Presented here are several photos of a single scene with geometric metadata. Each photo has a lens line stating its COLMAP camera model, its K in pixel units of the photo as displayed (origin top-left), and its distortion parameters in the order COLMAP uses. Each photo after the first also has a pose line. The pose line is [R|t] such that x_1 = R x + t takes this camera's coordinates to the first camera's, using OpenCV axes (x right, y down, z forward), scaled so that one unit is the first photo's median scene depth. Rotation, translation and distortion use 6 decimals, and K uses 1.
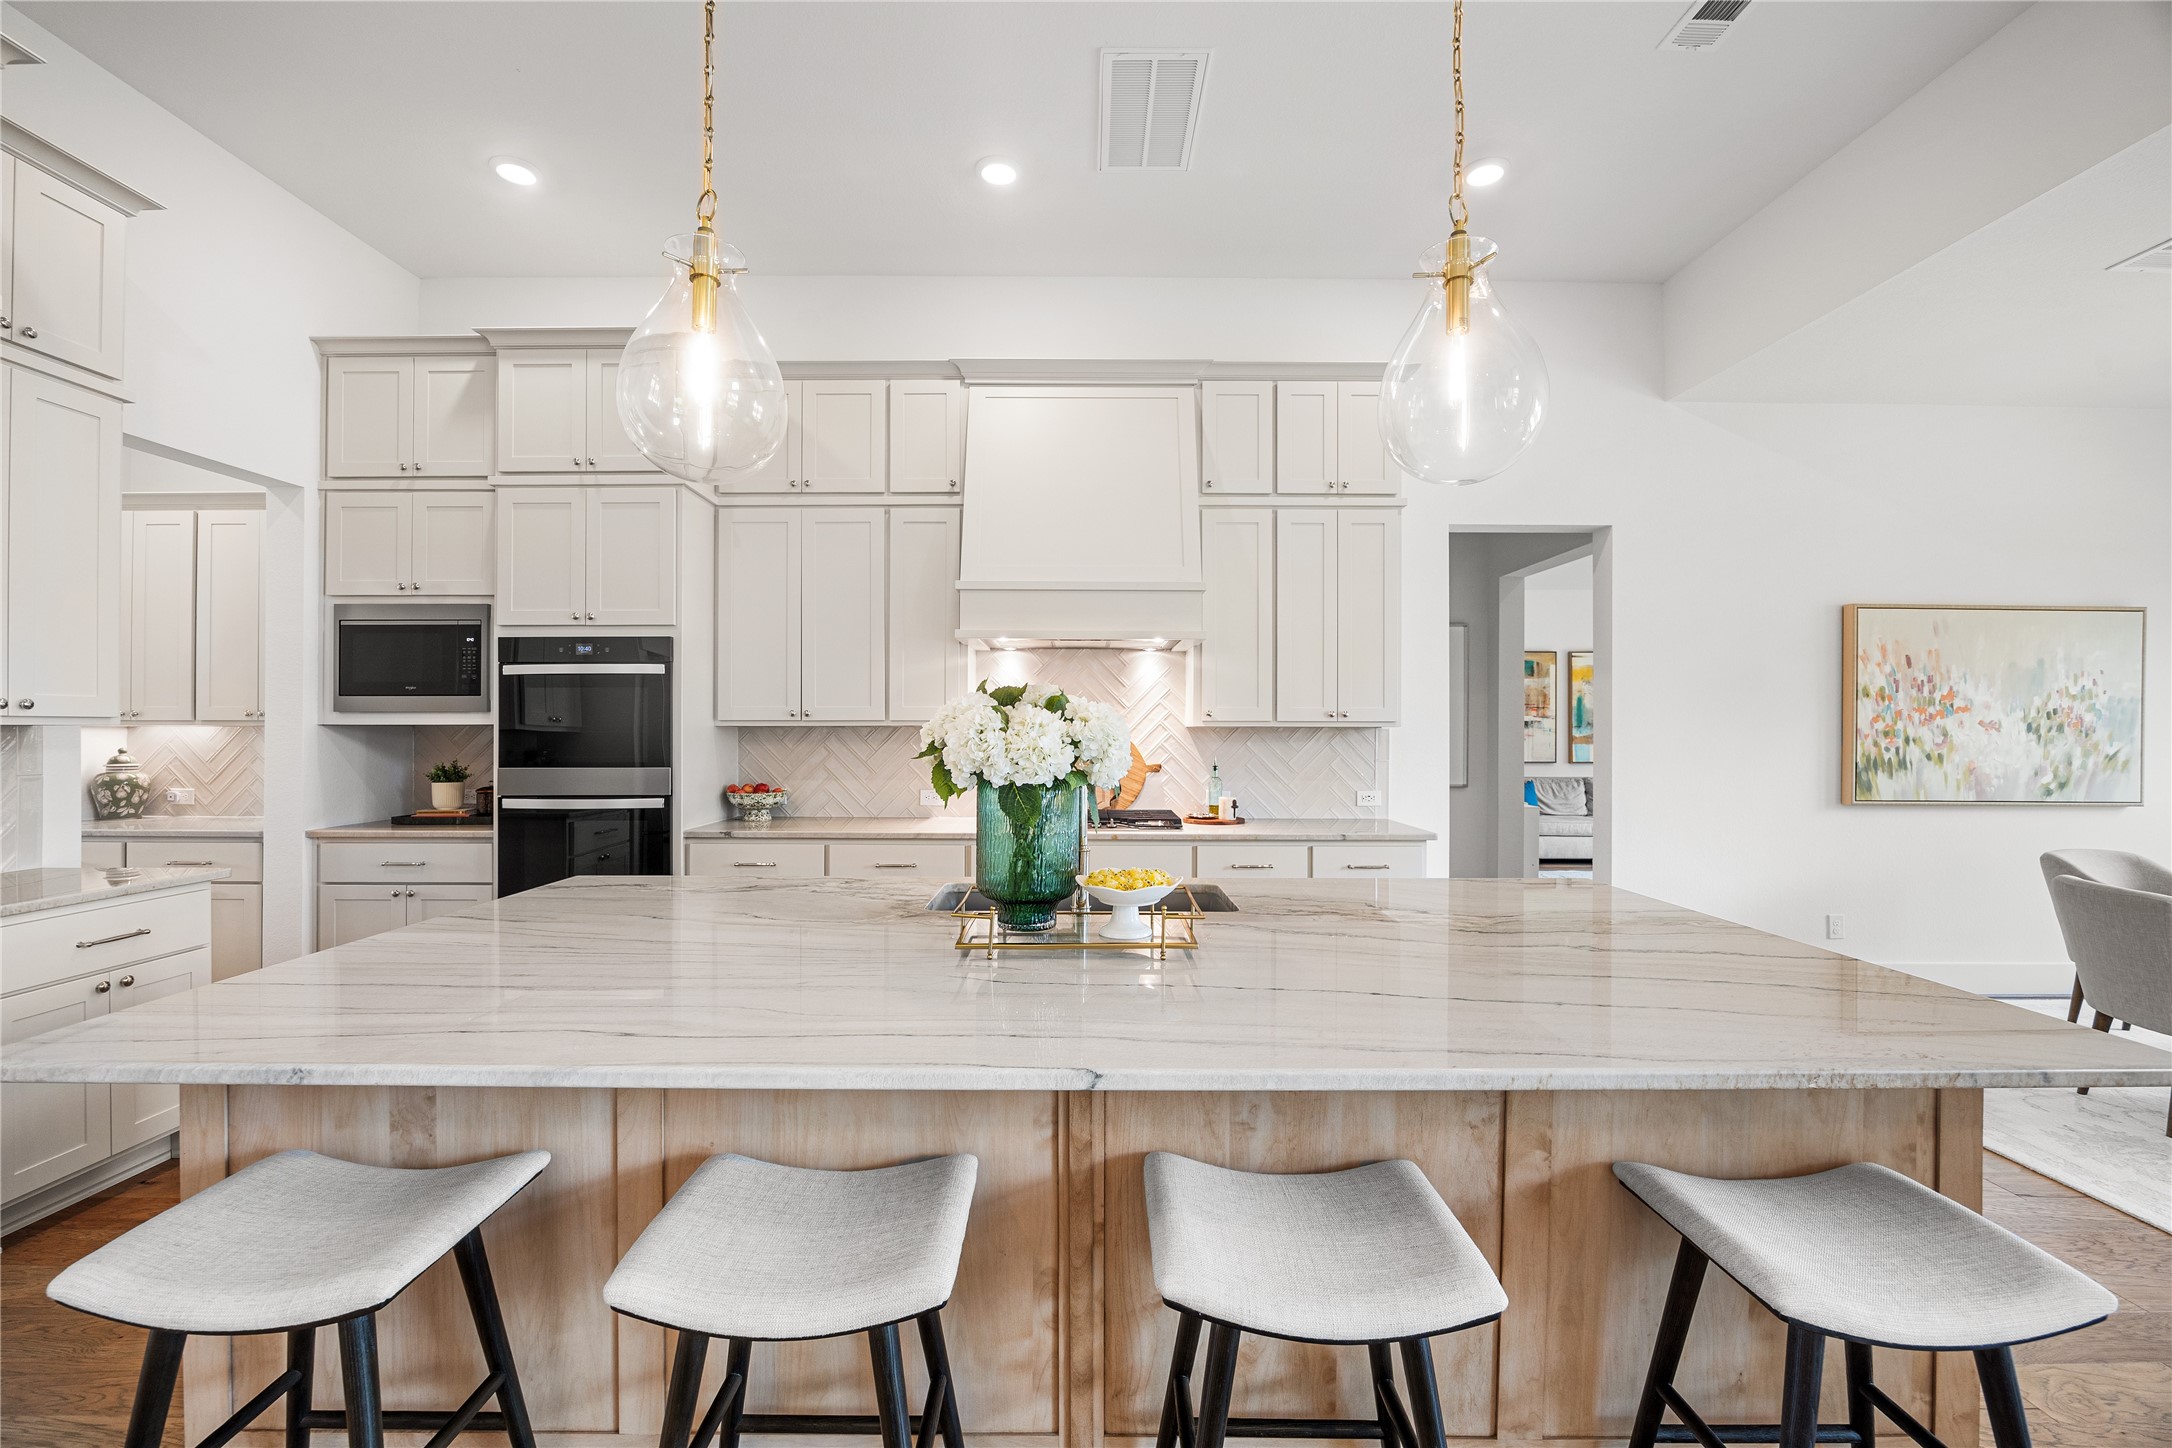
lens RADIAL K [[884.3, 0, 1087.1], [0, 884.3, 721.7], [0, 0, 1]] dist [-0.000101, 0.000021]
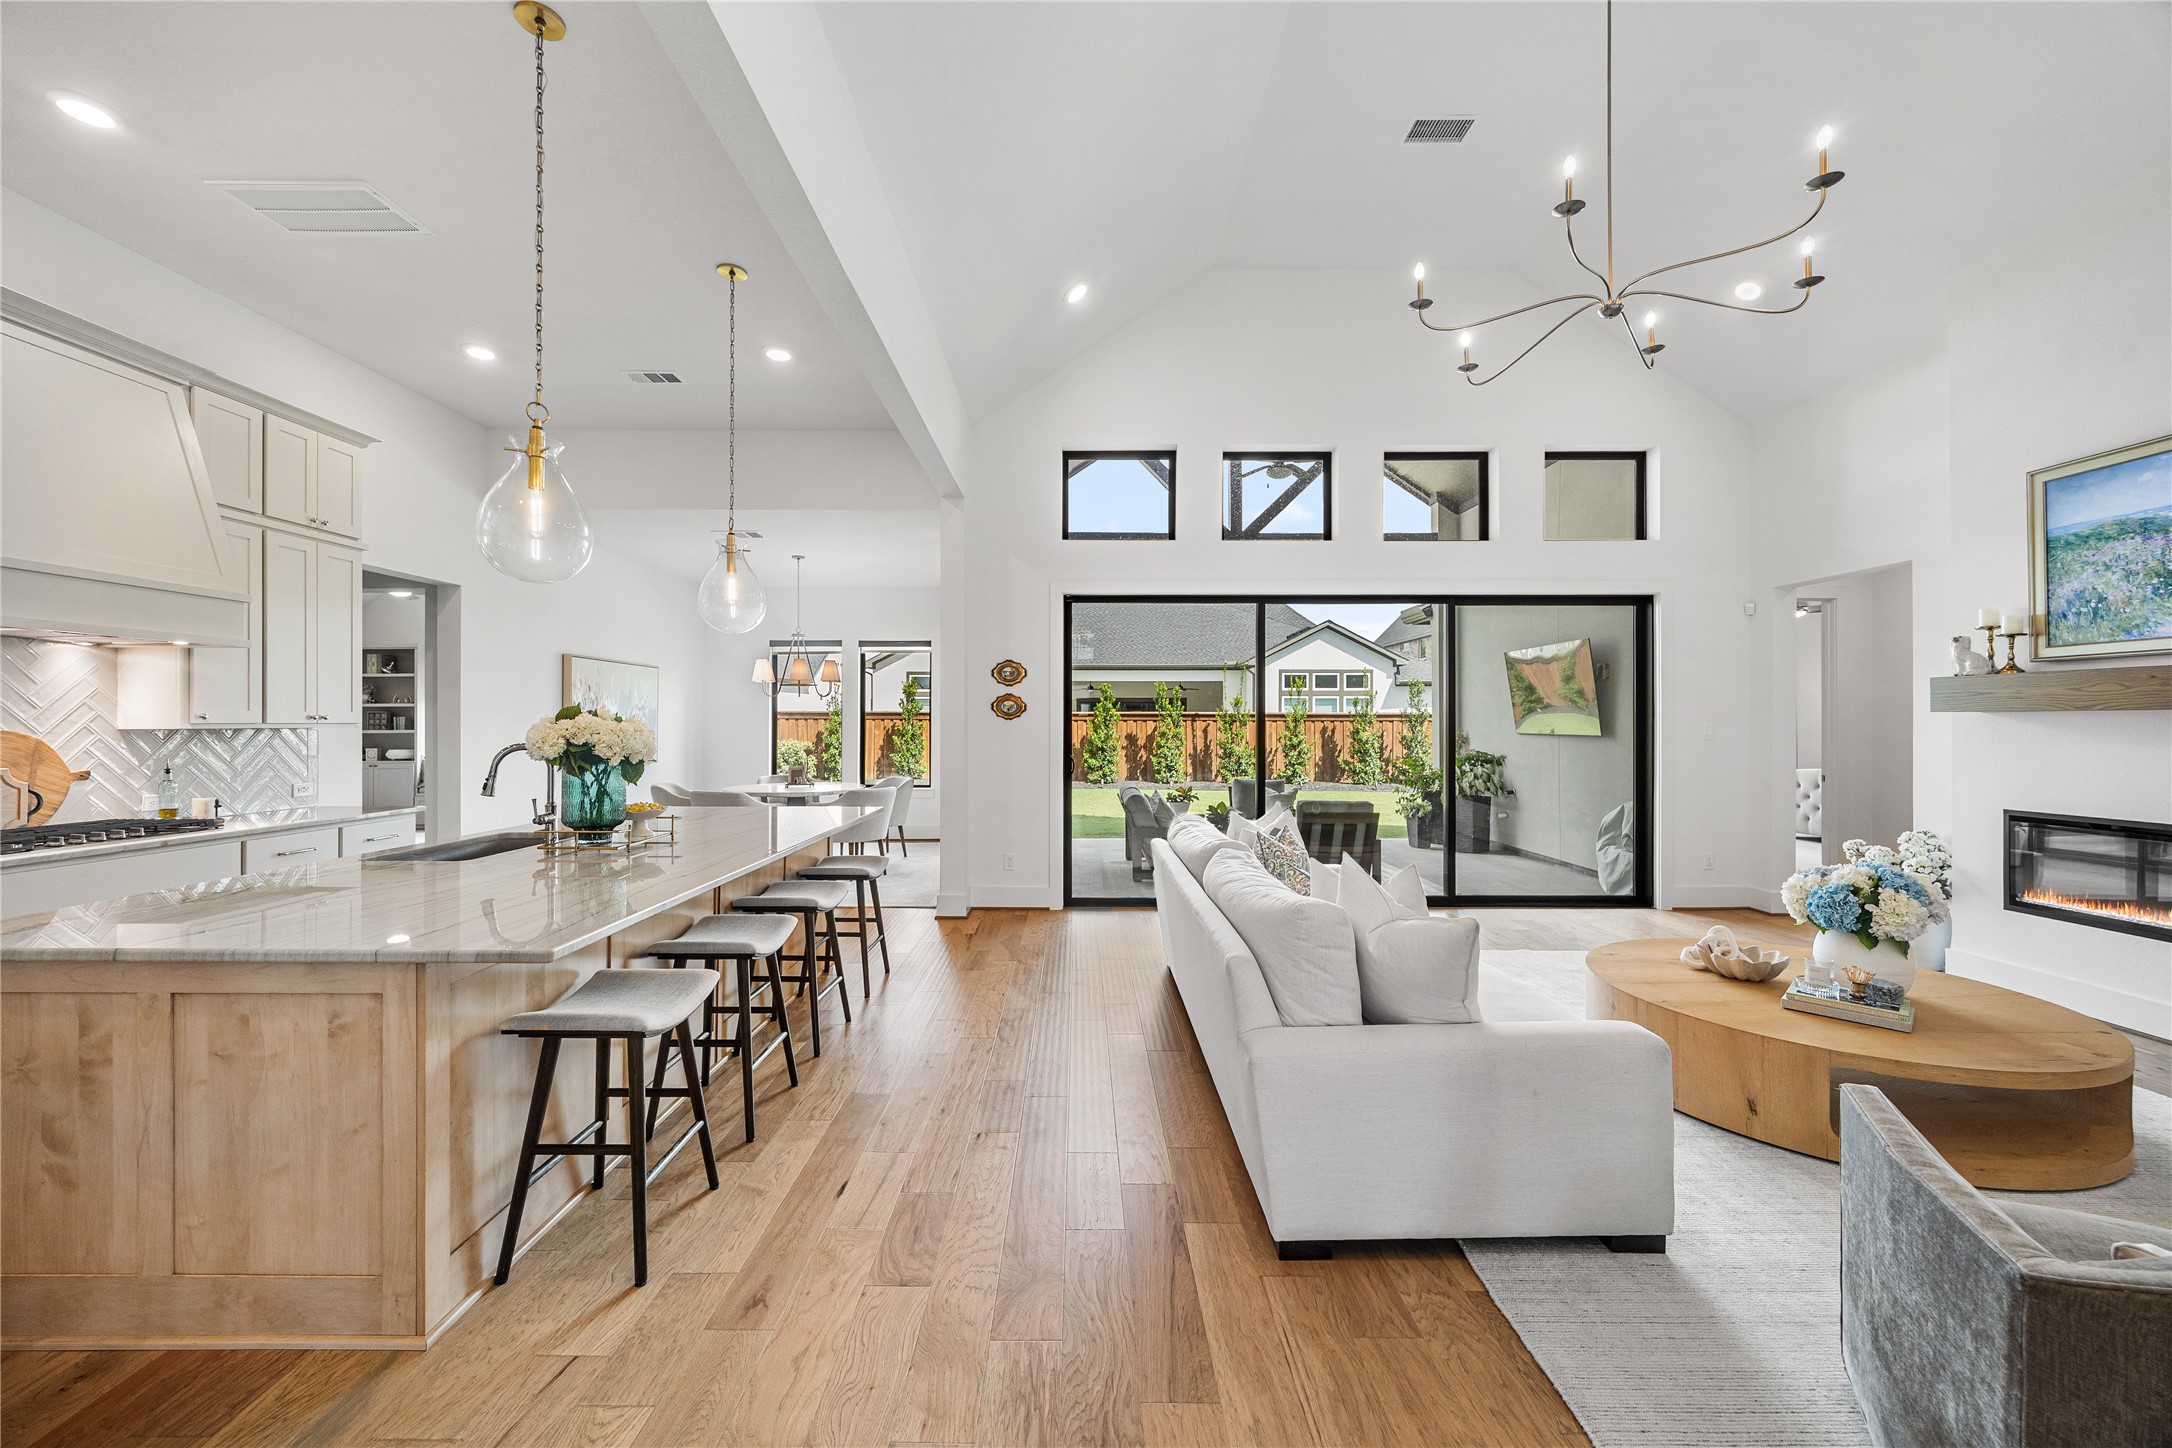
lens RADIAL K [[847.7, 0, 1082.5], [0, 847.7, 721.2], [0, 0, 1]] dist [-0.000245, -0.000009]
pose [[0.002138, -0.004145, 0.999989, -0.786892], [-0.003859, 0.999984, 0.004153, -0.010577], [-0.999990, -0.003868, 0.002122, -0.014126]]
